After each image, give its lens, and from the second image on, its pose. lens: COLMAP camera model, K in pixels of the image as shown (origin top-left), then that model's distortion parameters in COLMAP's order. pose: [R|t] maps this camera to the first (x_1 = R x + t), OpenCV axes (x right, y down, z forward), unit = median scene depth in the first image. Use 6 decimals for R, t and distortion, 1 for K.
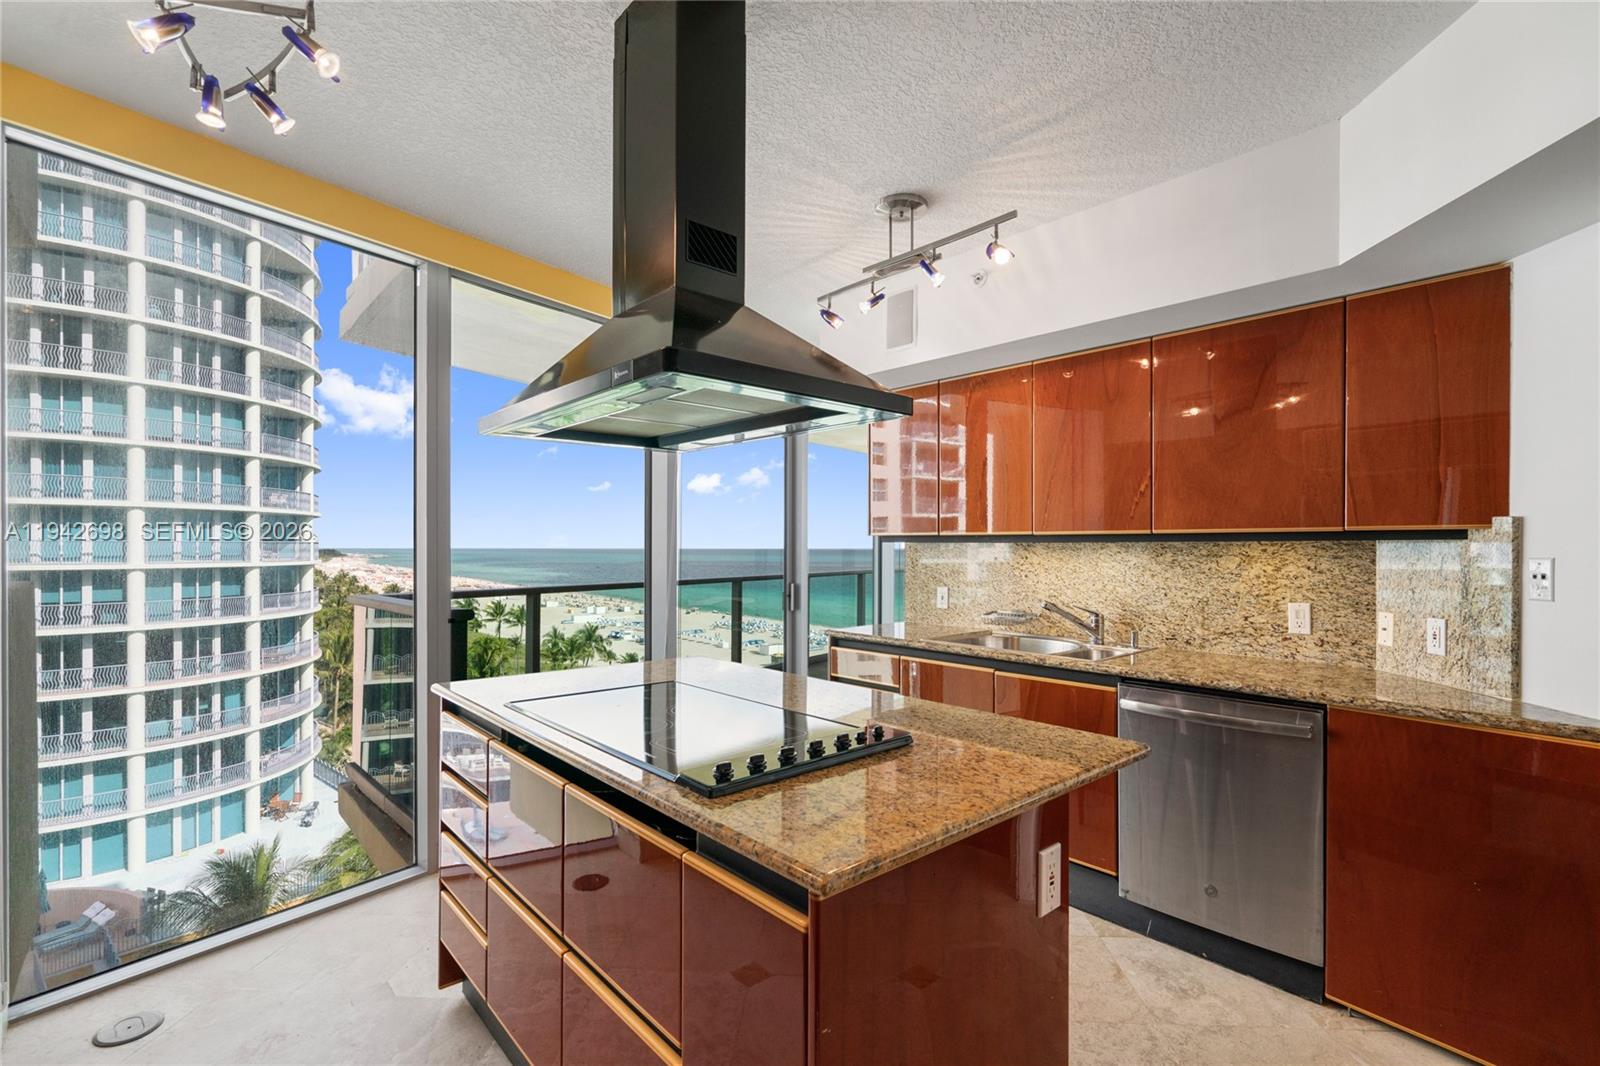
lens RADIAL K [[721.3, 0, 807.8], [0, 721.3, 548.1], [0, 0, 1]] dist [-0.002776, -0.000348]
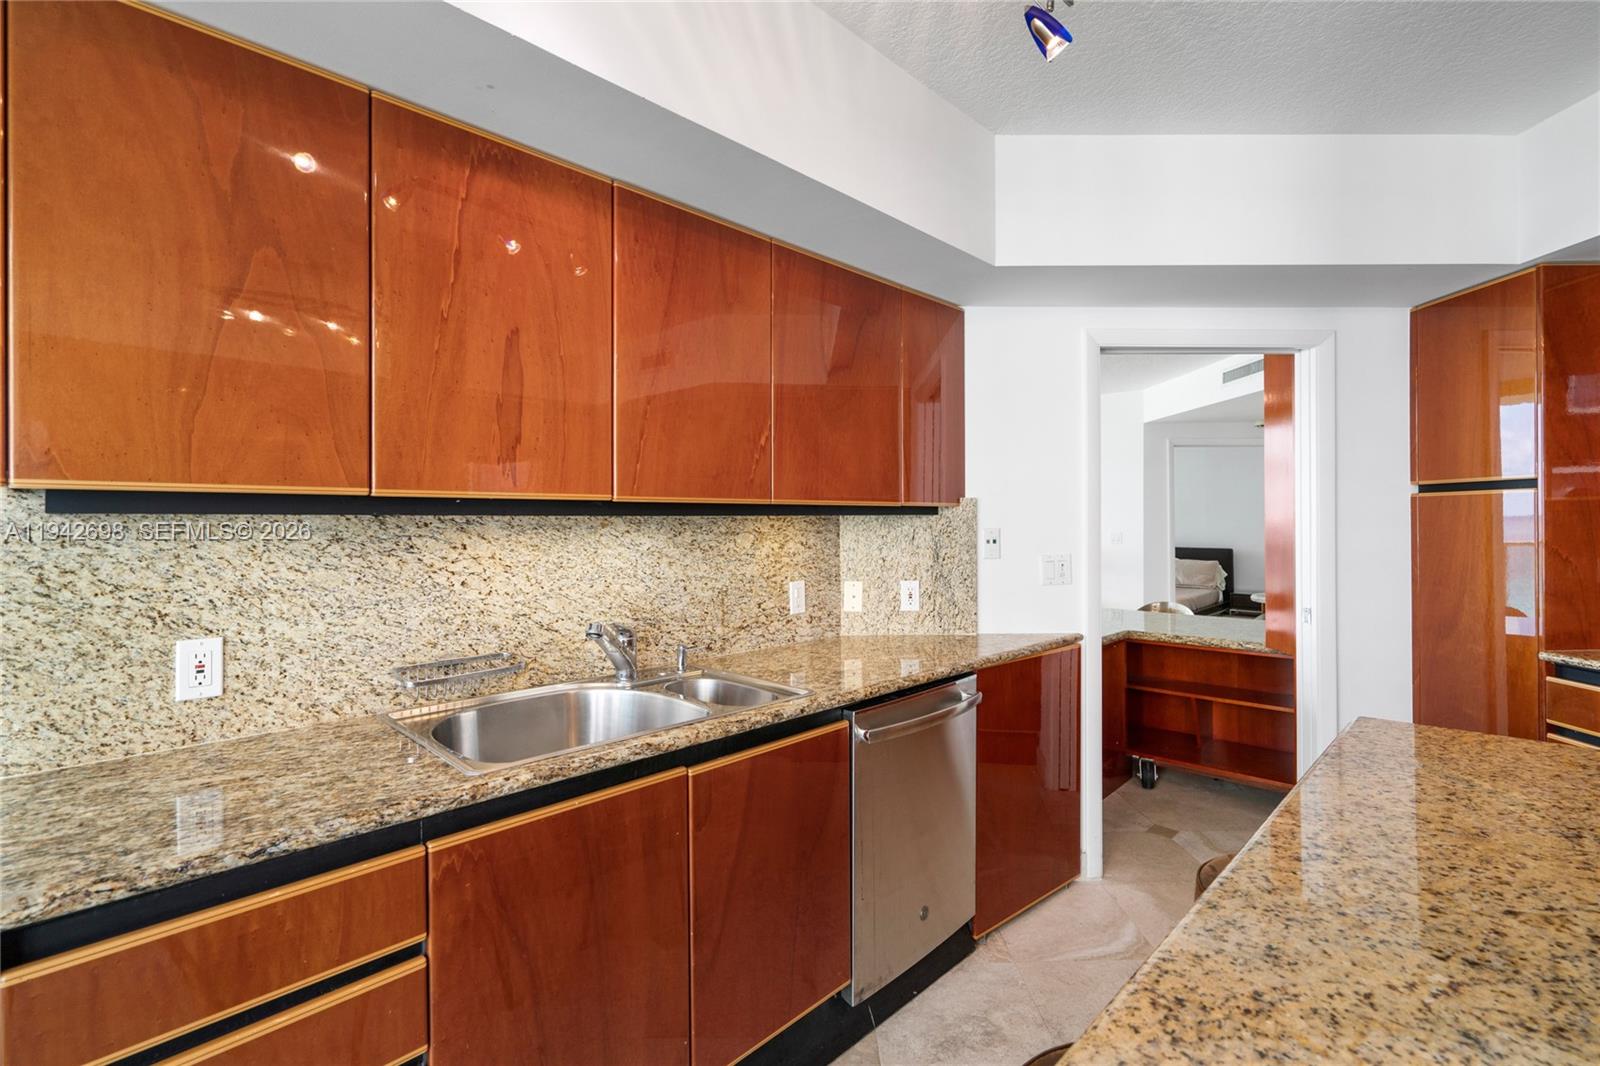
lens RADIAL K [[735.5, 0, 807.7], [0, 735.5, 523.1], [0, 0, 1]] dist [-0.002573, 0.000083]
pose [[-0.057969, -0.003019, 0.998314, -0.247063], [0.008971, 0.999953, 0.003545, -0.002942], [-0.998278, 0.009162, -0.057939, 0.908133]]
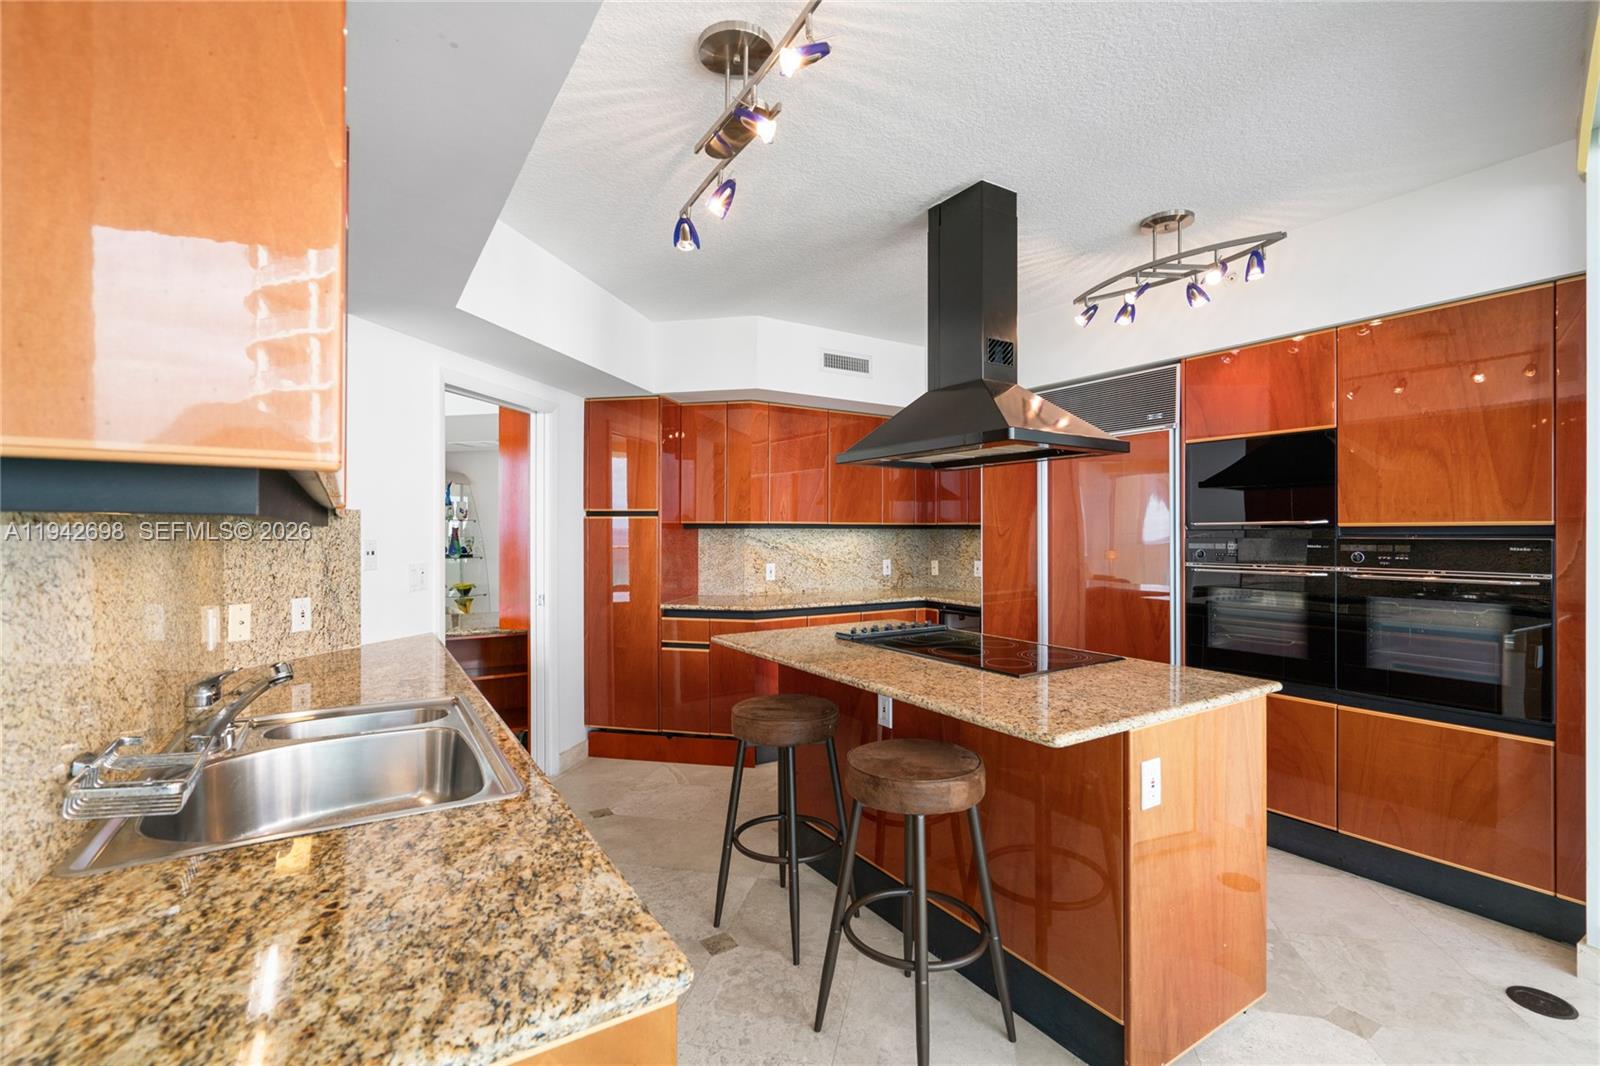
lens RADIAL K [[717.4, 0, 804.6], [0, 717.4, 533.2], [0, 0, 1]] dist [-0.000356, 0.001551]
pose [[-0.984908, -0.003411, 0.173048, -0.048167], [-0.002354, 0.999977, 0.006314, -0.006841], [-0.173065, 0.005812, -0.984893, 1.420486]]
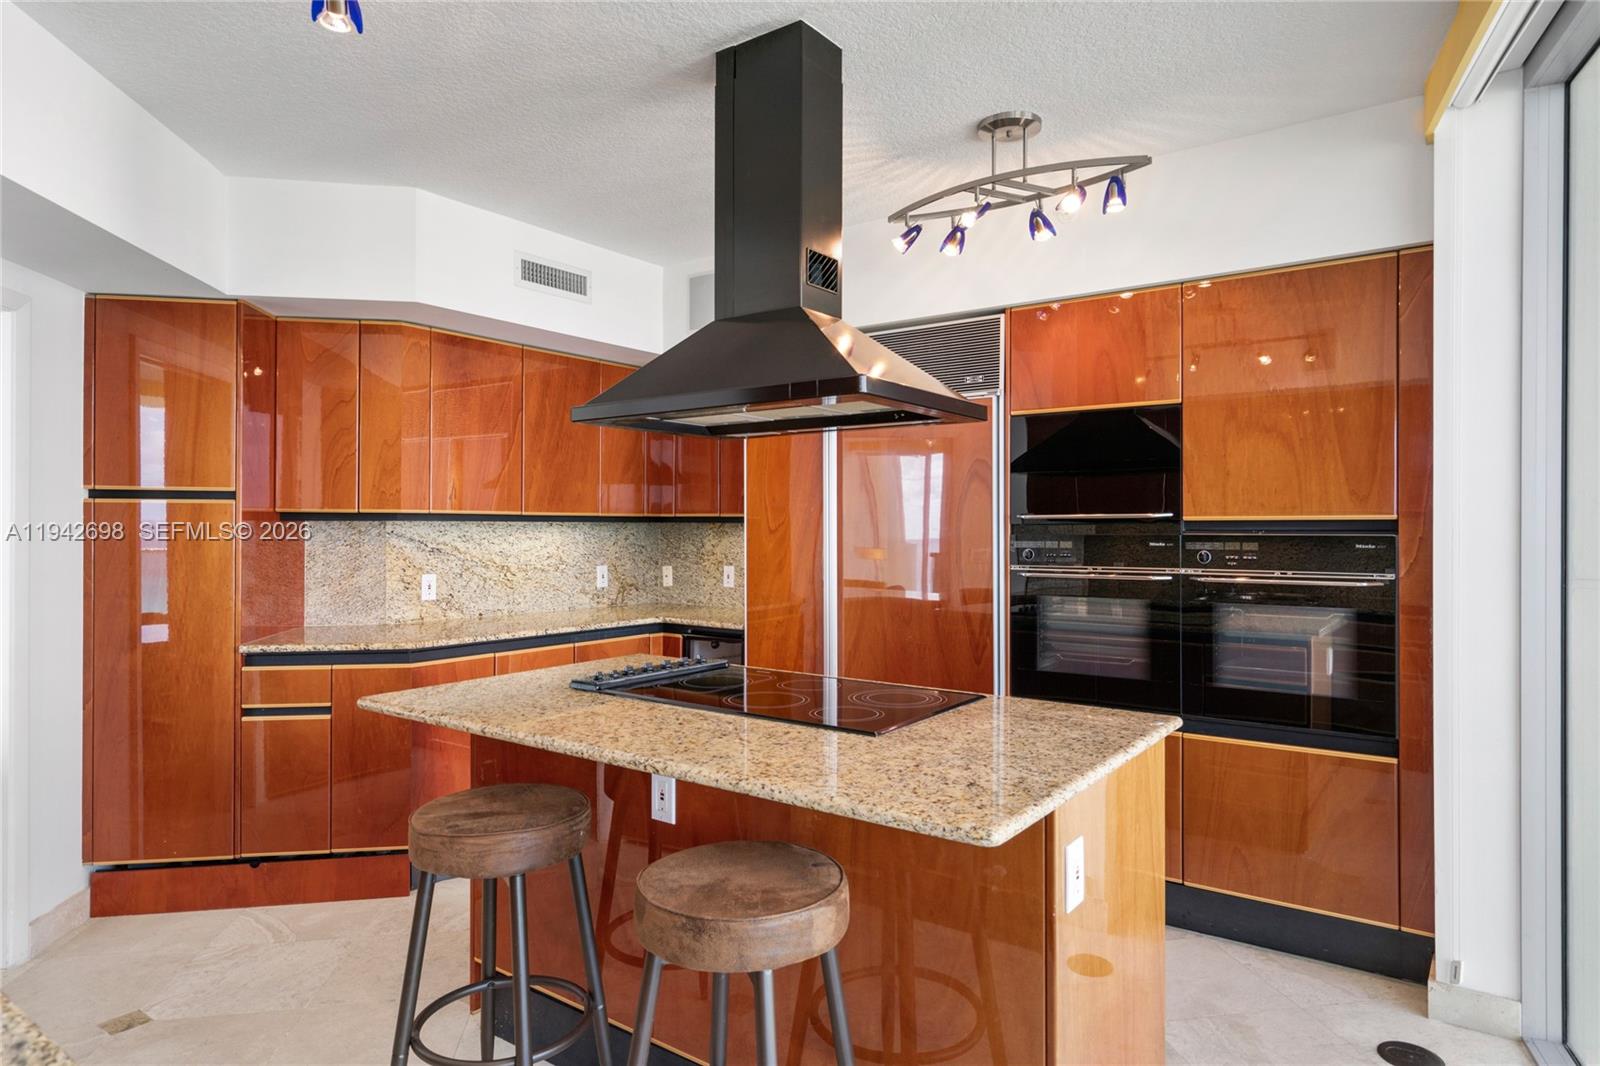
lens RADIAL K [[941.6, 0, 801.1], [0, 941.6, 525.7], [0, 0, 1]] dist [0.009688, 0.003867]
pose [[-0.980547, -0.004645, -0.196230, 0.040304], [-0.005077, 0.999986, 0.001699, -0.005190], [0.196219, 0.002662, -0.980556, 1.312739]]
